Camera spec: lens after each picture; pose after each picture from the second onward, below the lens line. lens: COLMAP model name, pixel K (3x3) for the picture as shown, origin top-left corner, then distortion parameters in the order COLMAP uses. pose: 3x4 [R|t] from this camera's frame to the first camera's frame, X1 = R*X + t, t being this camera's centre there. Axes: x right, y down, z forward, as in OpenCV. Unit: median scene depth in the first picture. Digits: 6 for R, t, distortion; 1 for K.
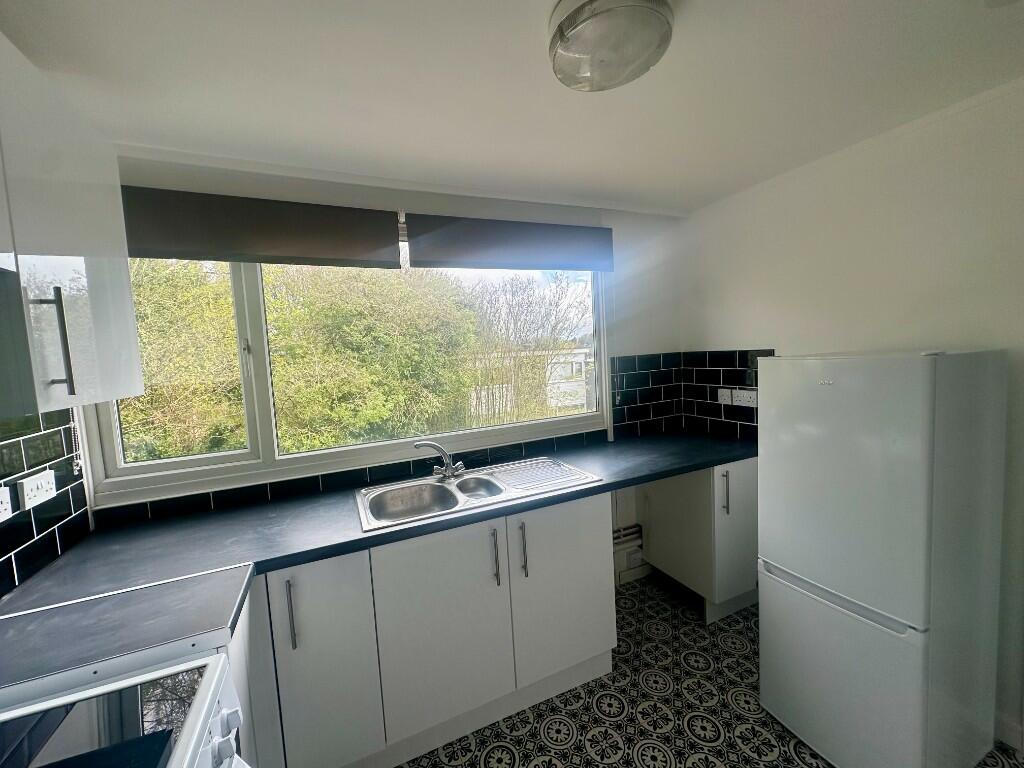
lens RADIAL K [[406.8, 0, 508.9], [0, 406.8, 383.4], [0, 0, 1]] dist [-0.000857, 0.000172]
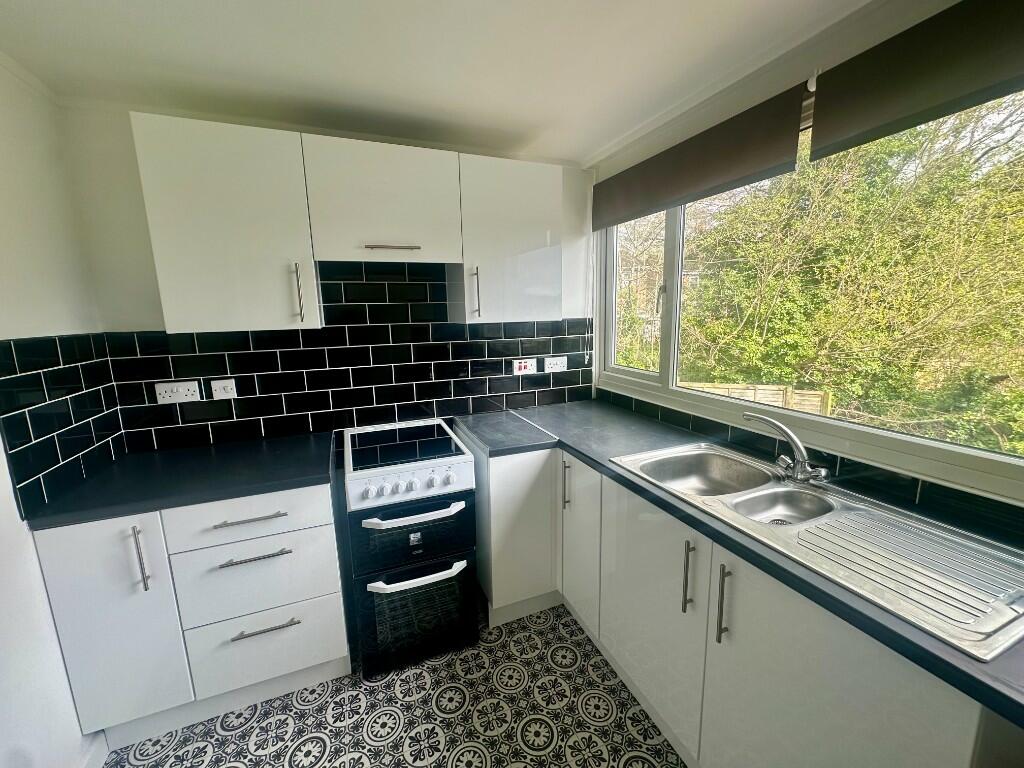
lens RADIAL K [[406.8, 0, 508.9], [0, 406.8, 383.4], [0, 0, 1]] dist [-0.000857, 0.000172]
pose [[-0.030596, 0.229404, -0.972850, 0.619903], [-0.050293, 0.971720, 0.230719, -0.074120], [0.998266, 0.055987, -0.018193, 0.658862]]
